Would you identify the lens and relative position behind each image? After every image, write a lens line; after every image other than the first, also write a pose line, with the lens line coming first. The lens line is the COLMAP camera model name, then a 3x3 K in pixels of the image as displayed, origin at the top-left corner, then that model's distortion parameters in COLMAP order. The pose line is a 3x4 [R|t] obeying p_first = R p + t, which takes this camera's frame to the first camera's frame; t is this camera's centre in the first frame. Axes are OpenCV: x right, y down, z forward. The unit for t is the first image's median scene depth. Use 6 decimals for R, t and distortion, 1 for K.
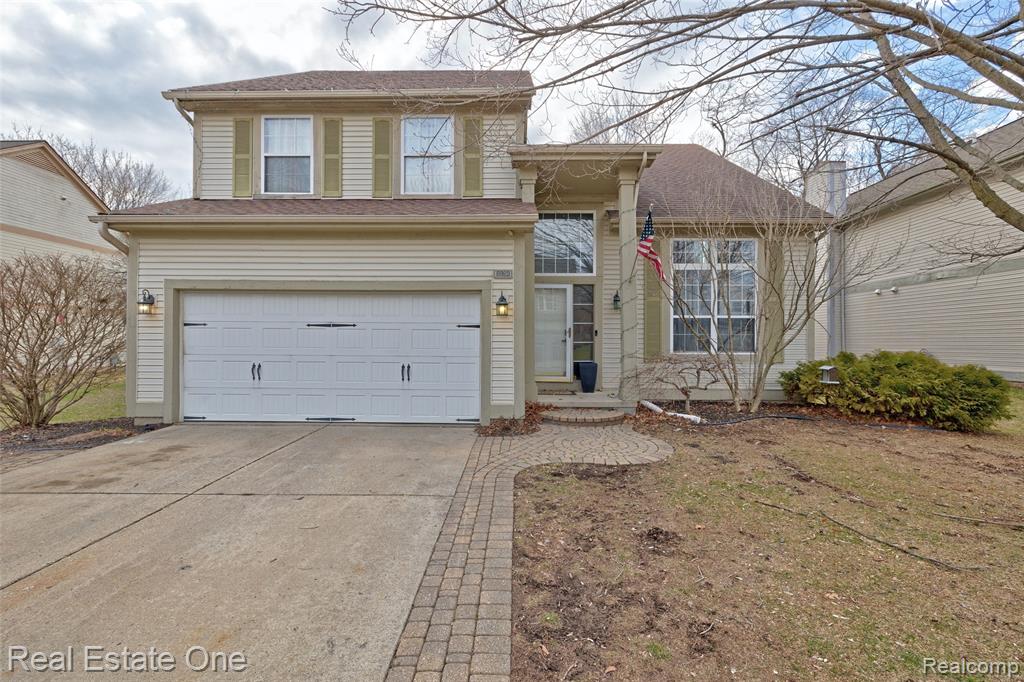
lens RADIAL K [[441.9, 0, 509.9], [0, 441.9, 341.4], [0, 0, 1]] dist [-0.000598, 0.000574]
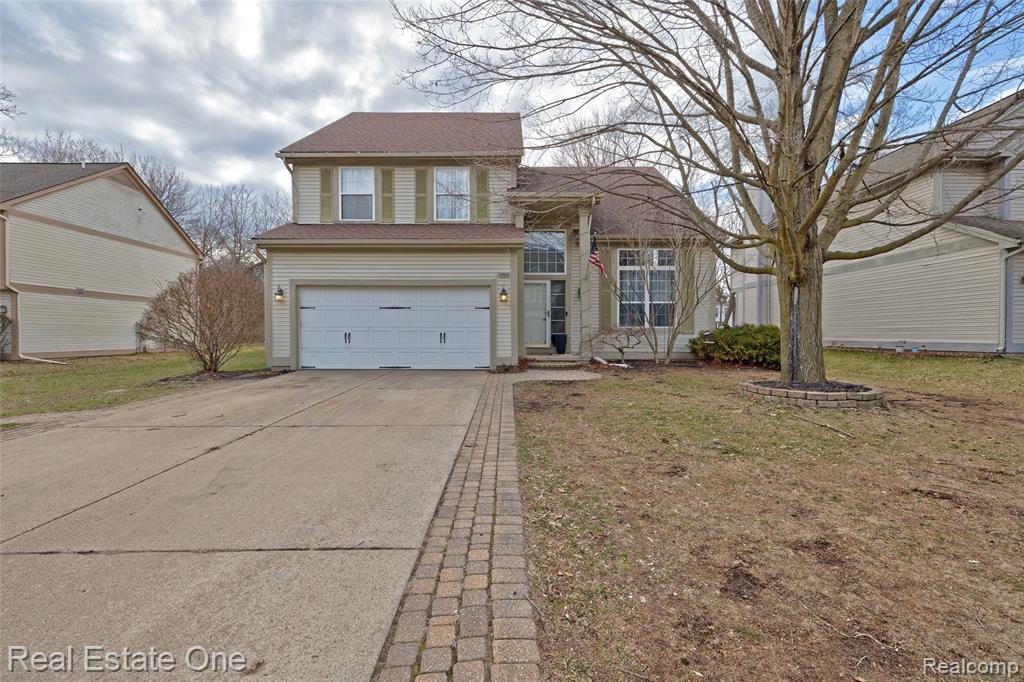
lens RADIAL K [[441.9, 0, 512.6], [0, 441.9, 339.5], [0, 0, 1]] dist [-0.000598, 0.000574]
pose [[0.999704, -0.005573, 0.023670, -0.019782], [0.005172, 0.999842, 0.017004, 0.044342], [-0.023761, -0.016876, 0.999575, -0.504390]]
